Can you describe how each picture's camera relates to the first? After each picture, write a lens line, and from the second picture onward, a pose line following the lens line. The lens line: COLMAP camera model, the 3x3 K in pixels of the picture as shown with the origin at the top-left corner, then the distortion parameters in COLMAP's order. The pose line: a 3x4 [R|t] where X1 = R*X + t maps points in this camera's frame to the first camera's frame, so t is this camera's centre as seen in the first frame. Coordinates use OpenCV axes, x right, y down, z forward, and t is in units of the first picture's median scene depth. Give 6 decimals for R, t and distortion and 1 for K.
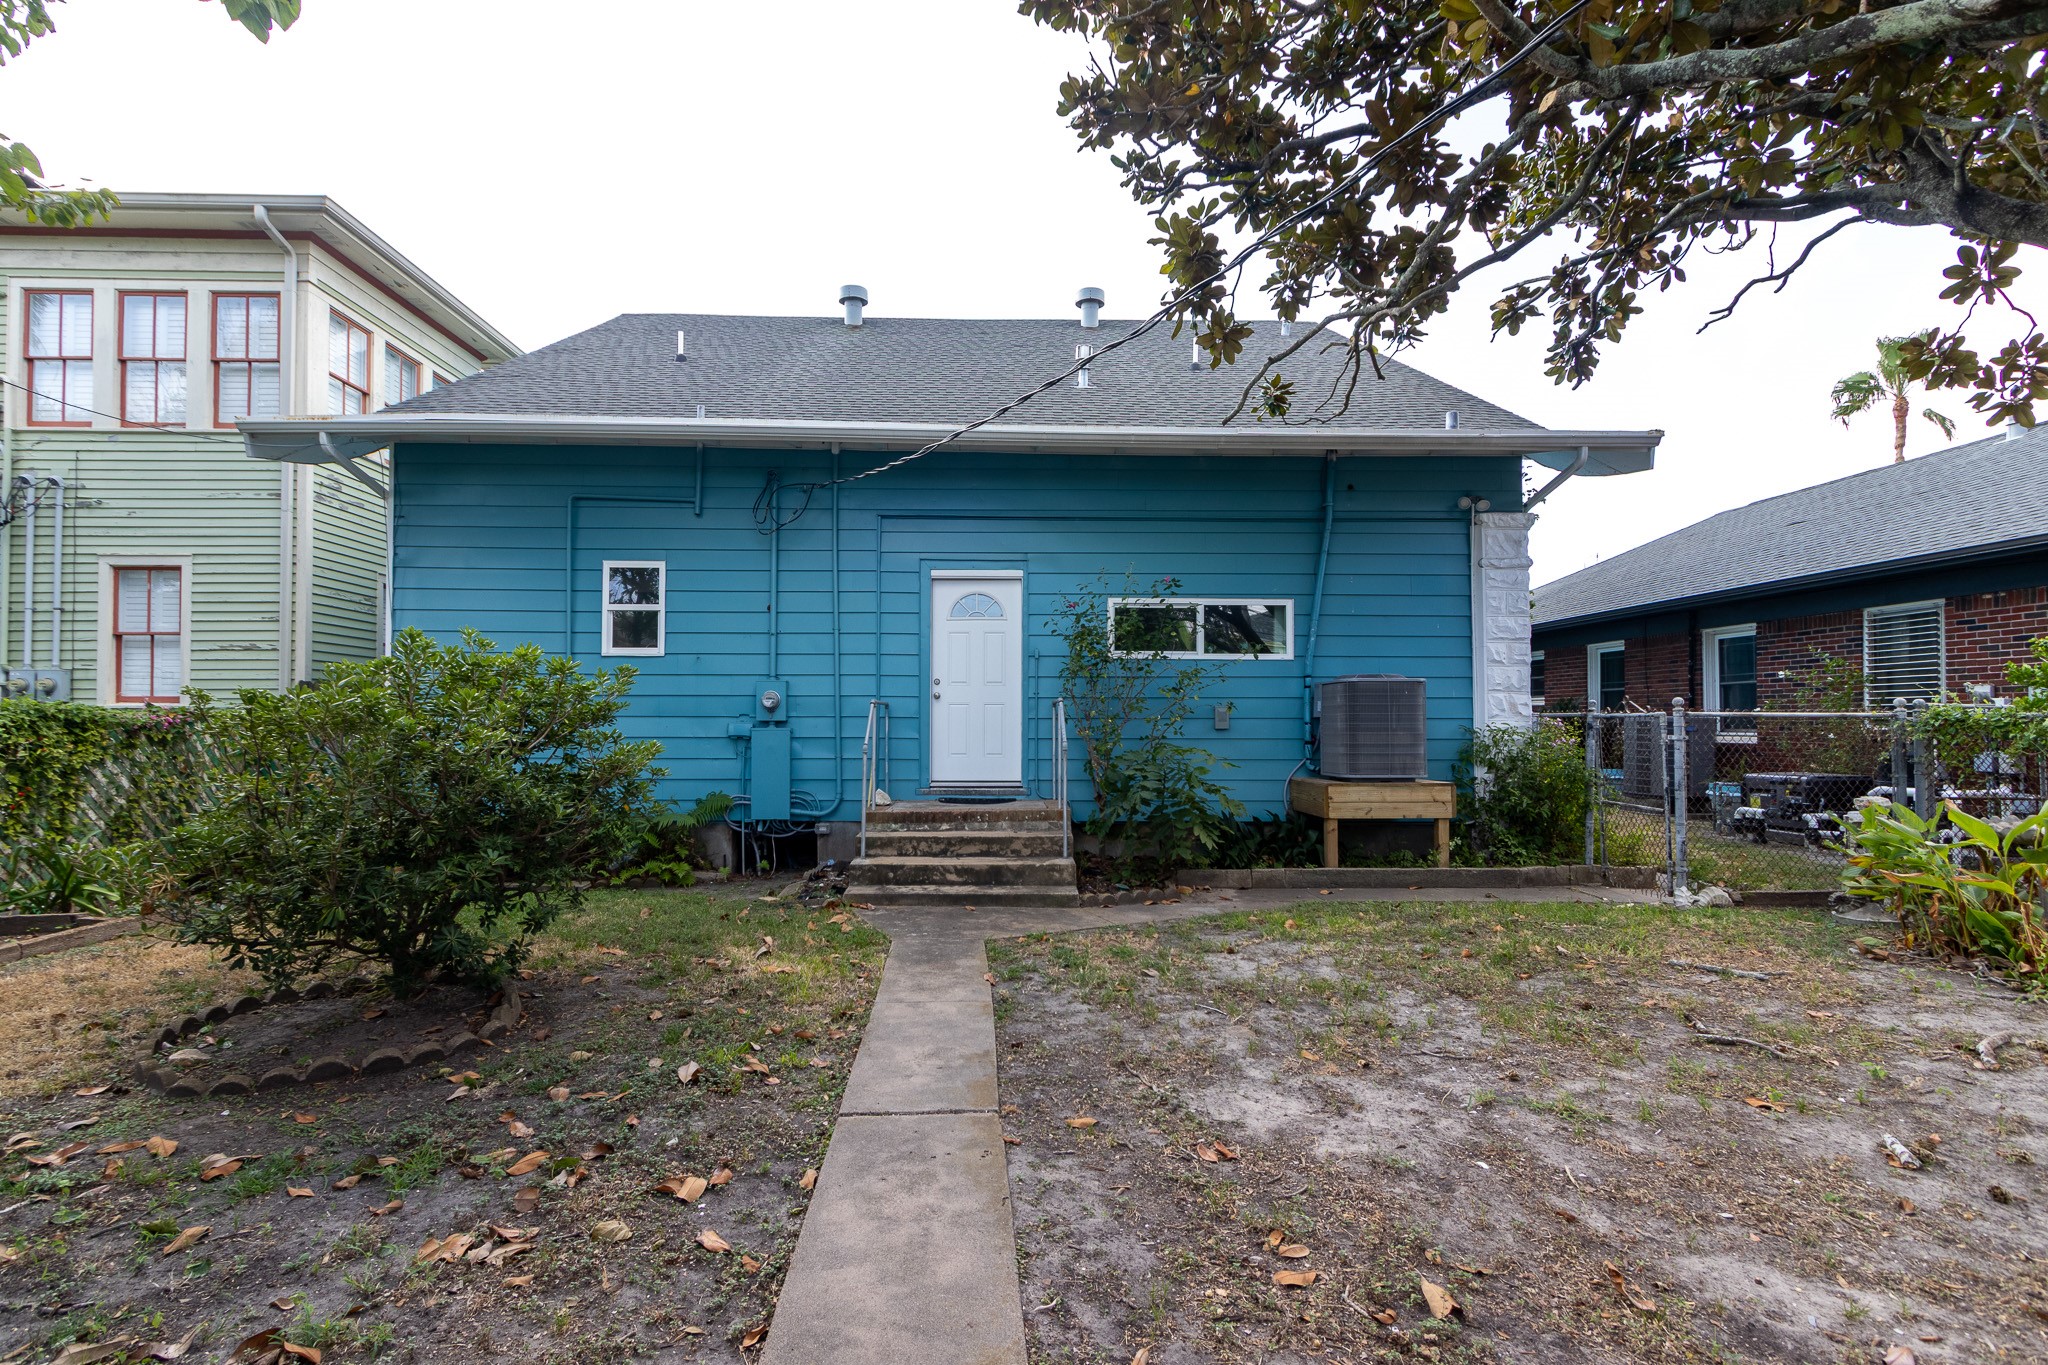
lens RADIAL K [[959.6, 0, 987.7], [0, 959.6, 694.6], [0, 0, 1]] dist [-0.000727, 0.000466]
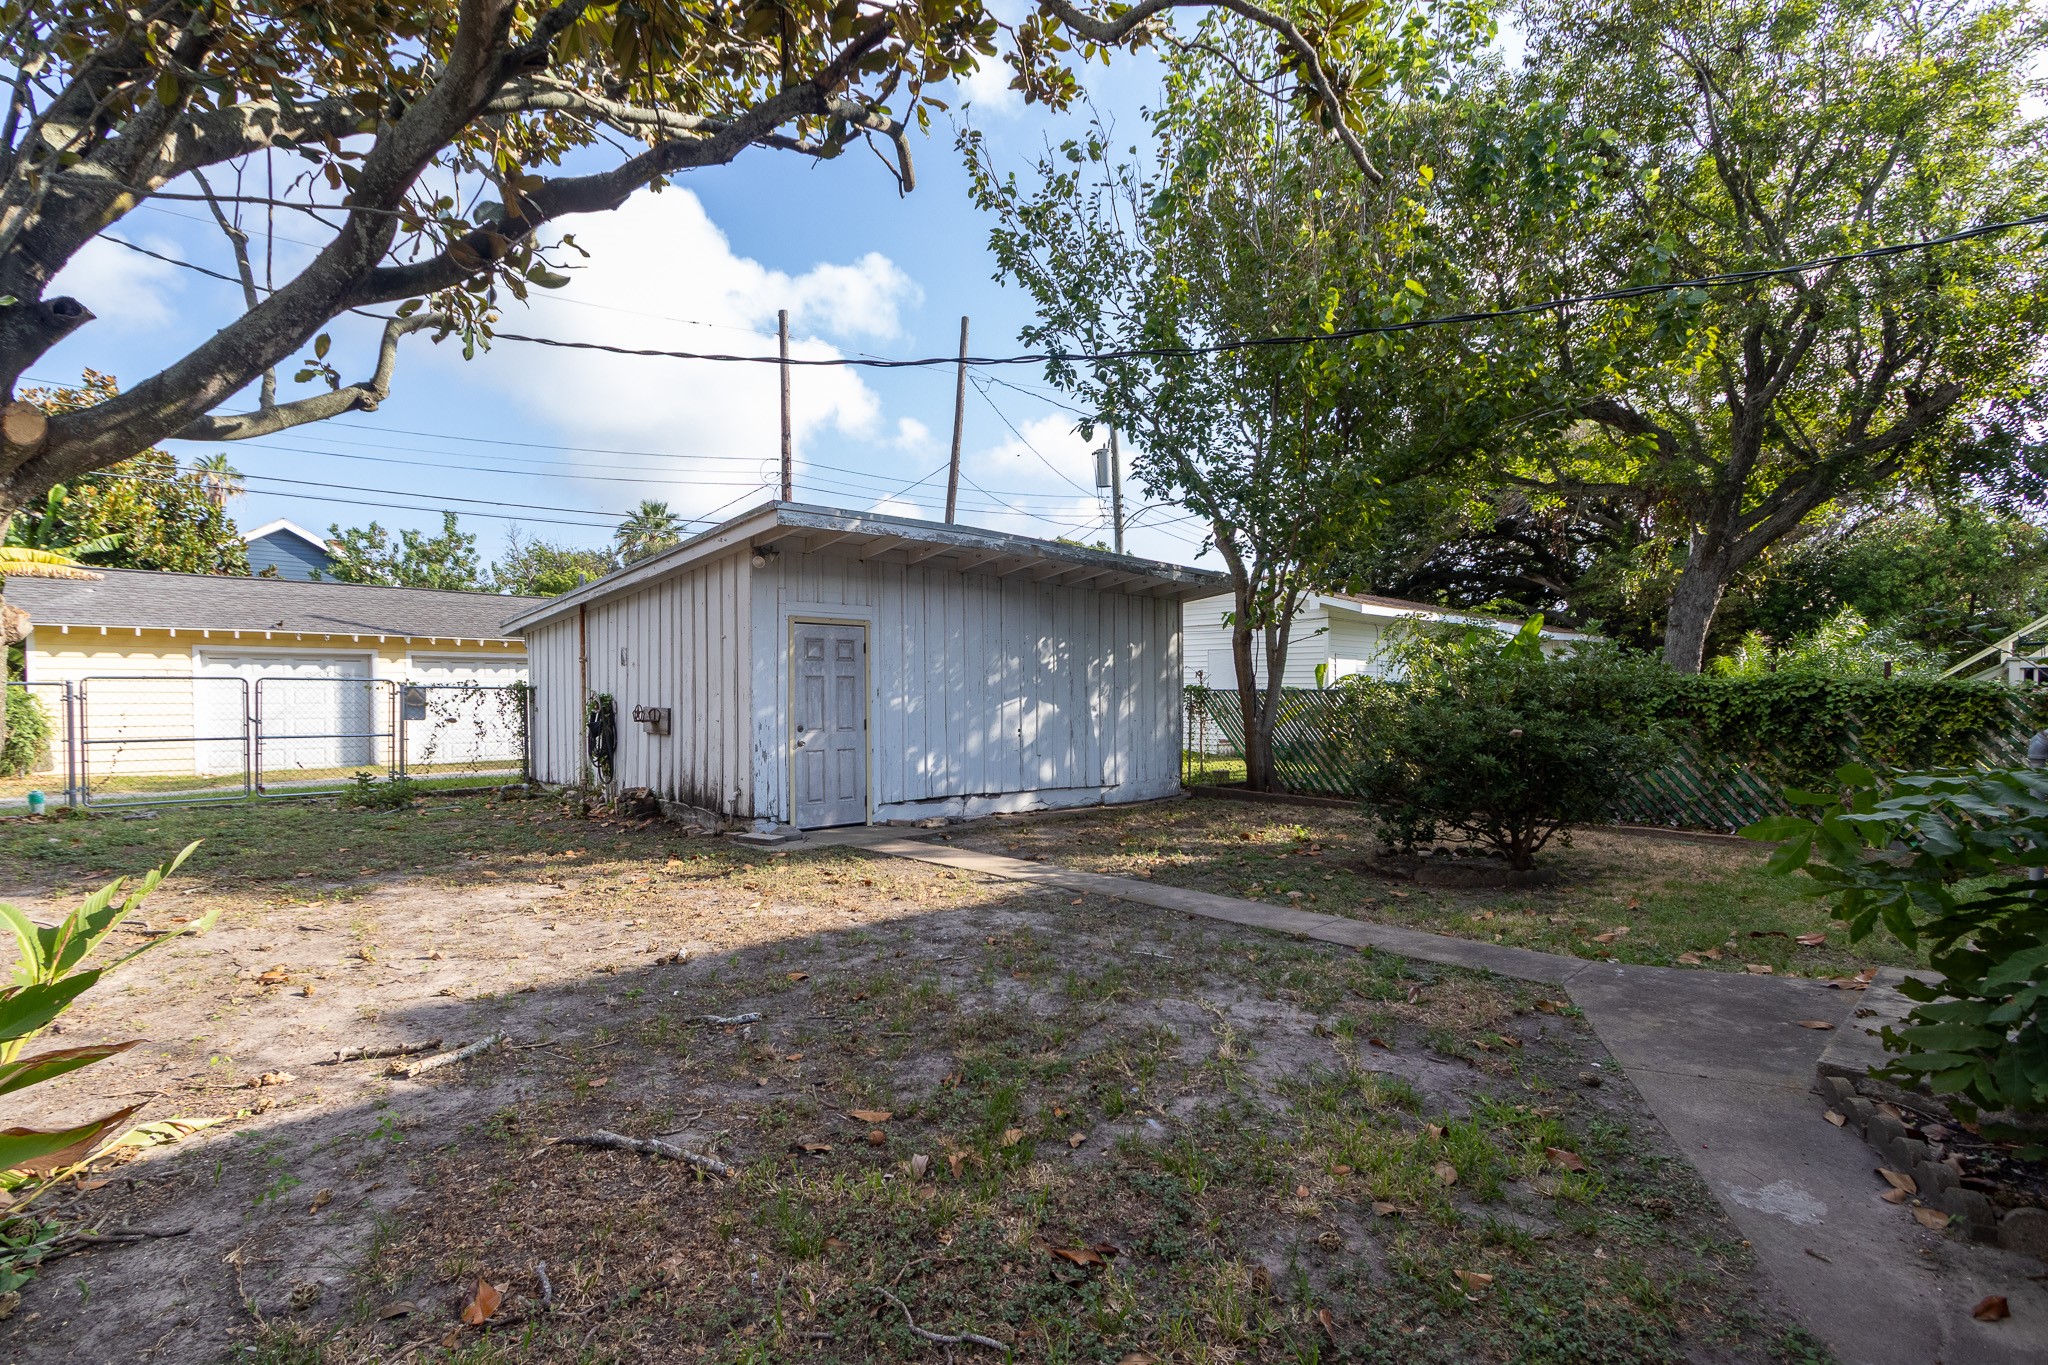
lens RADIAL K [[959.6, 0, 987.7], [0, 959.6, 694.6], [0, 0, 1]] dist [-0.000727, 0.000466]
pose [[-0.745428, -0.003276, -0.666578, 1.129420], [0.013828, 0.999697, -0.020376, 0.057514], [0.666443, -0.024406, -0.745157, 1.749907]]
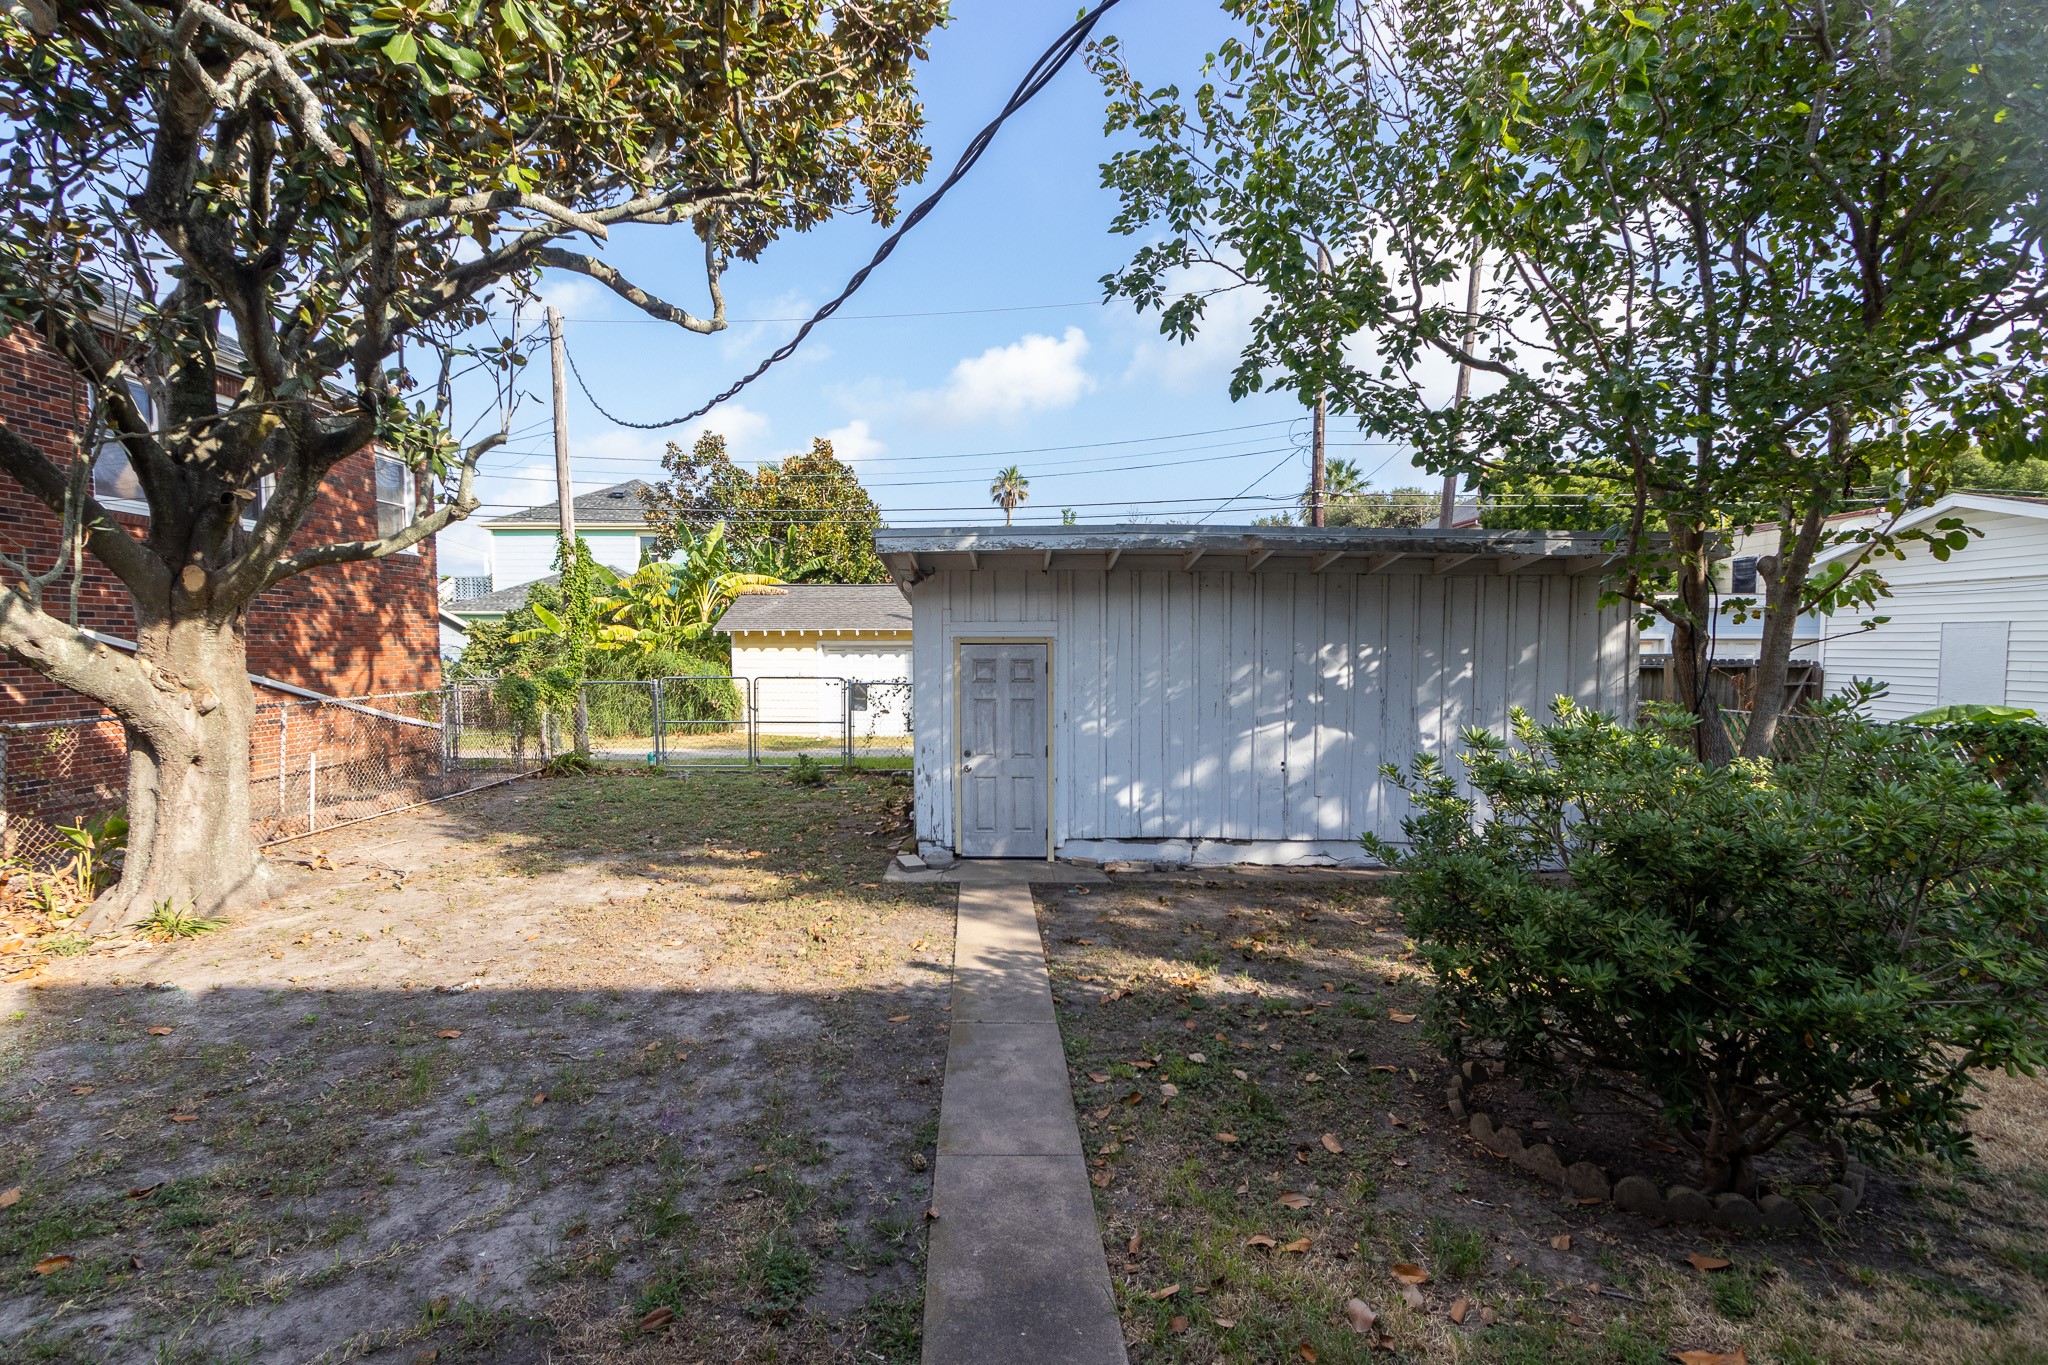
lens RADIAL K [[959.6, 0, 987.7], [0, 959.6, 694.6], [0, 0, 1]] dist [-0.000727, 0.000466]
pose [[-0.999800, -0.001991, 0.019903, -0.056881], [-0.001552, 0.999755, 0.022059, -0.086533], [-0.019942, 0.022023, -0.999559, 1.937230]]
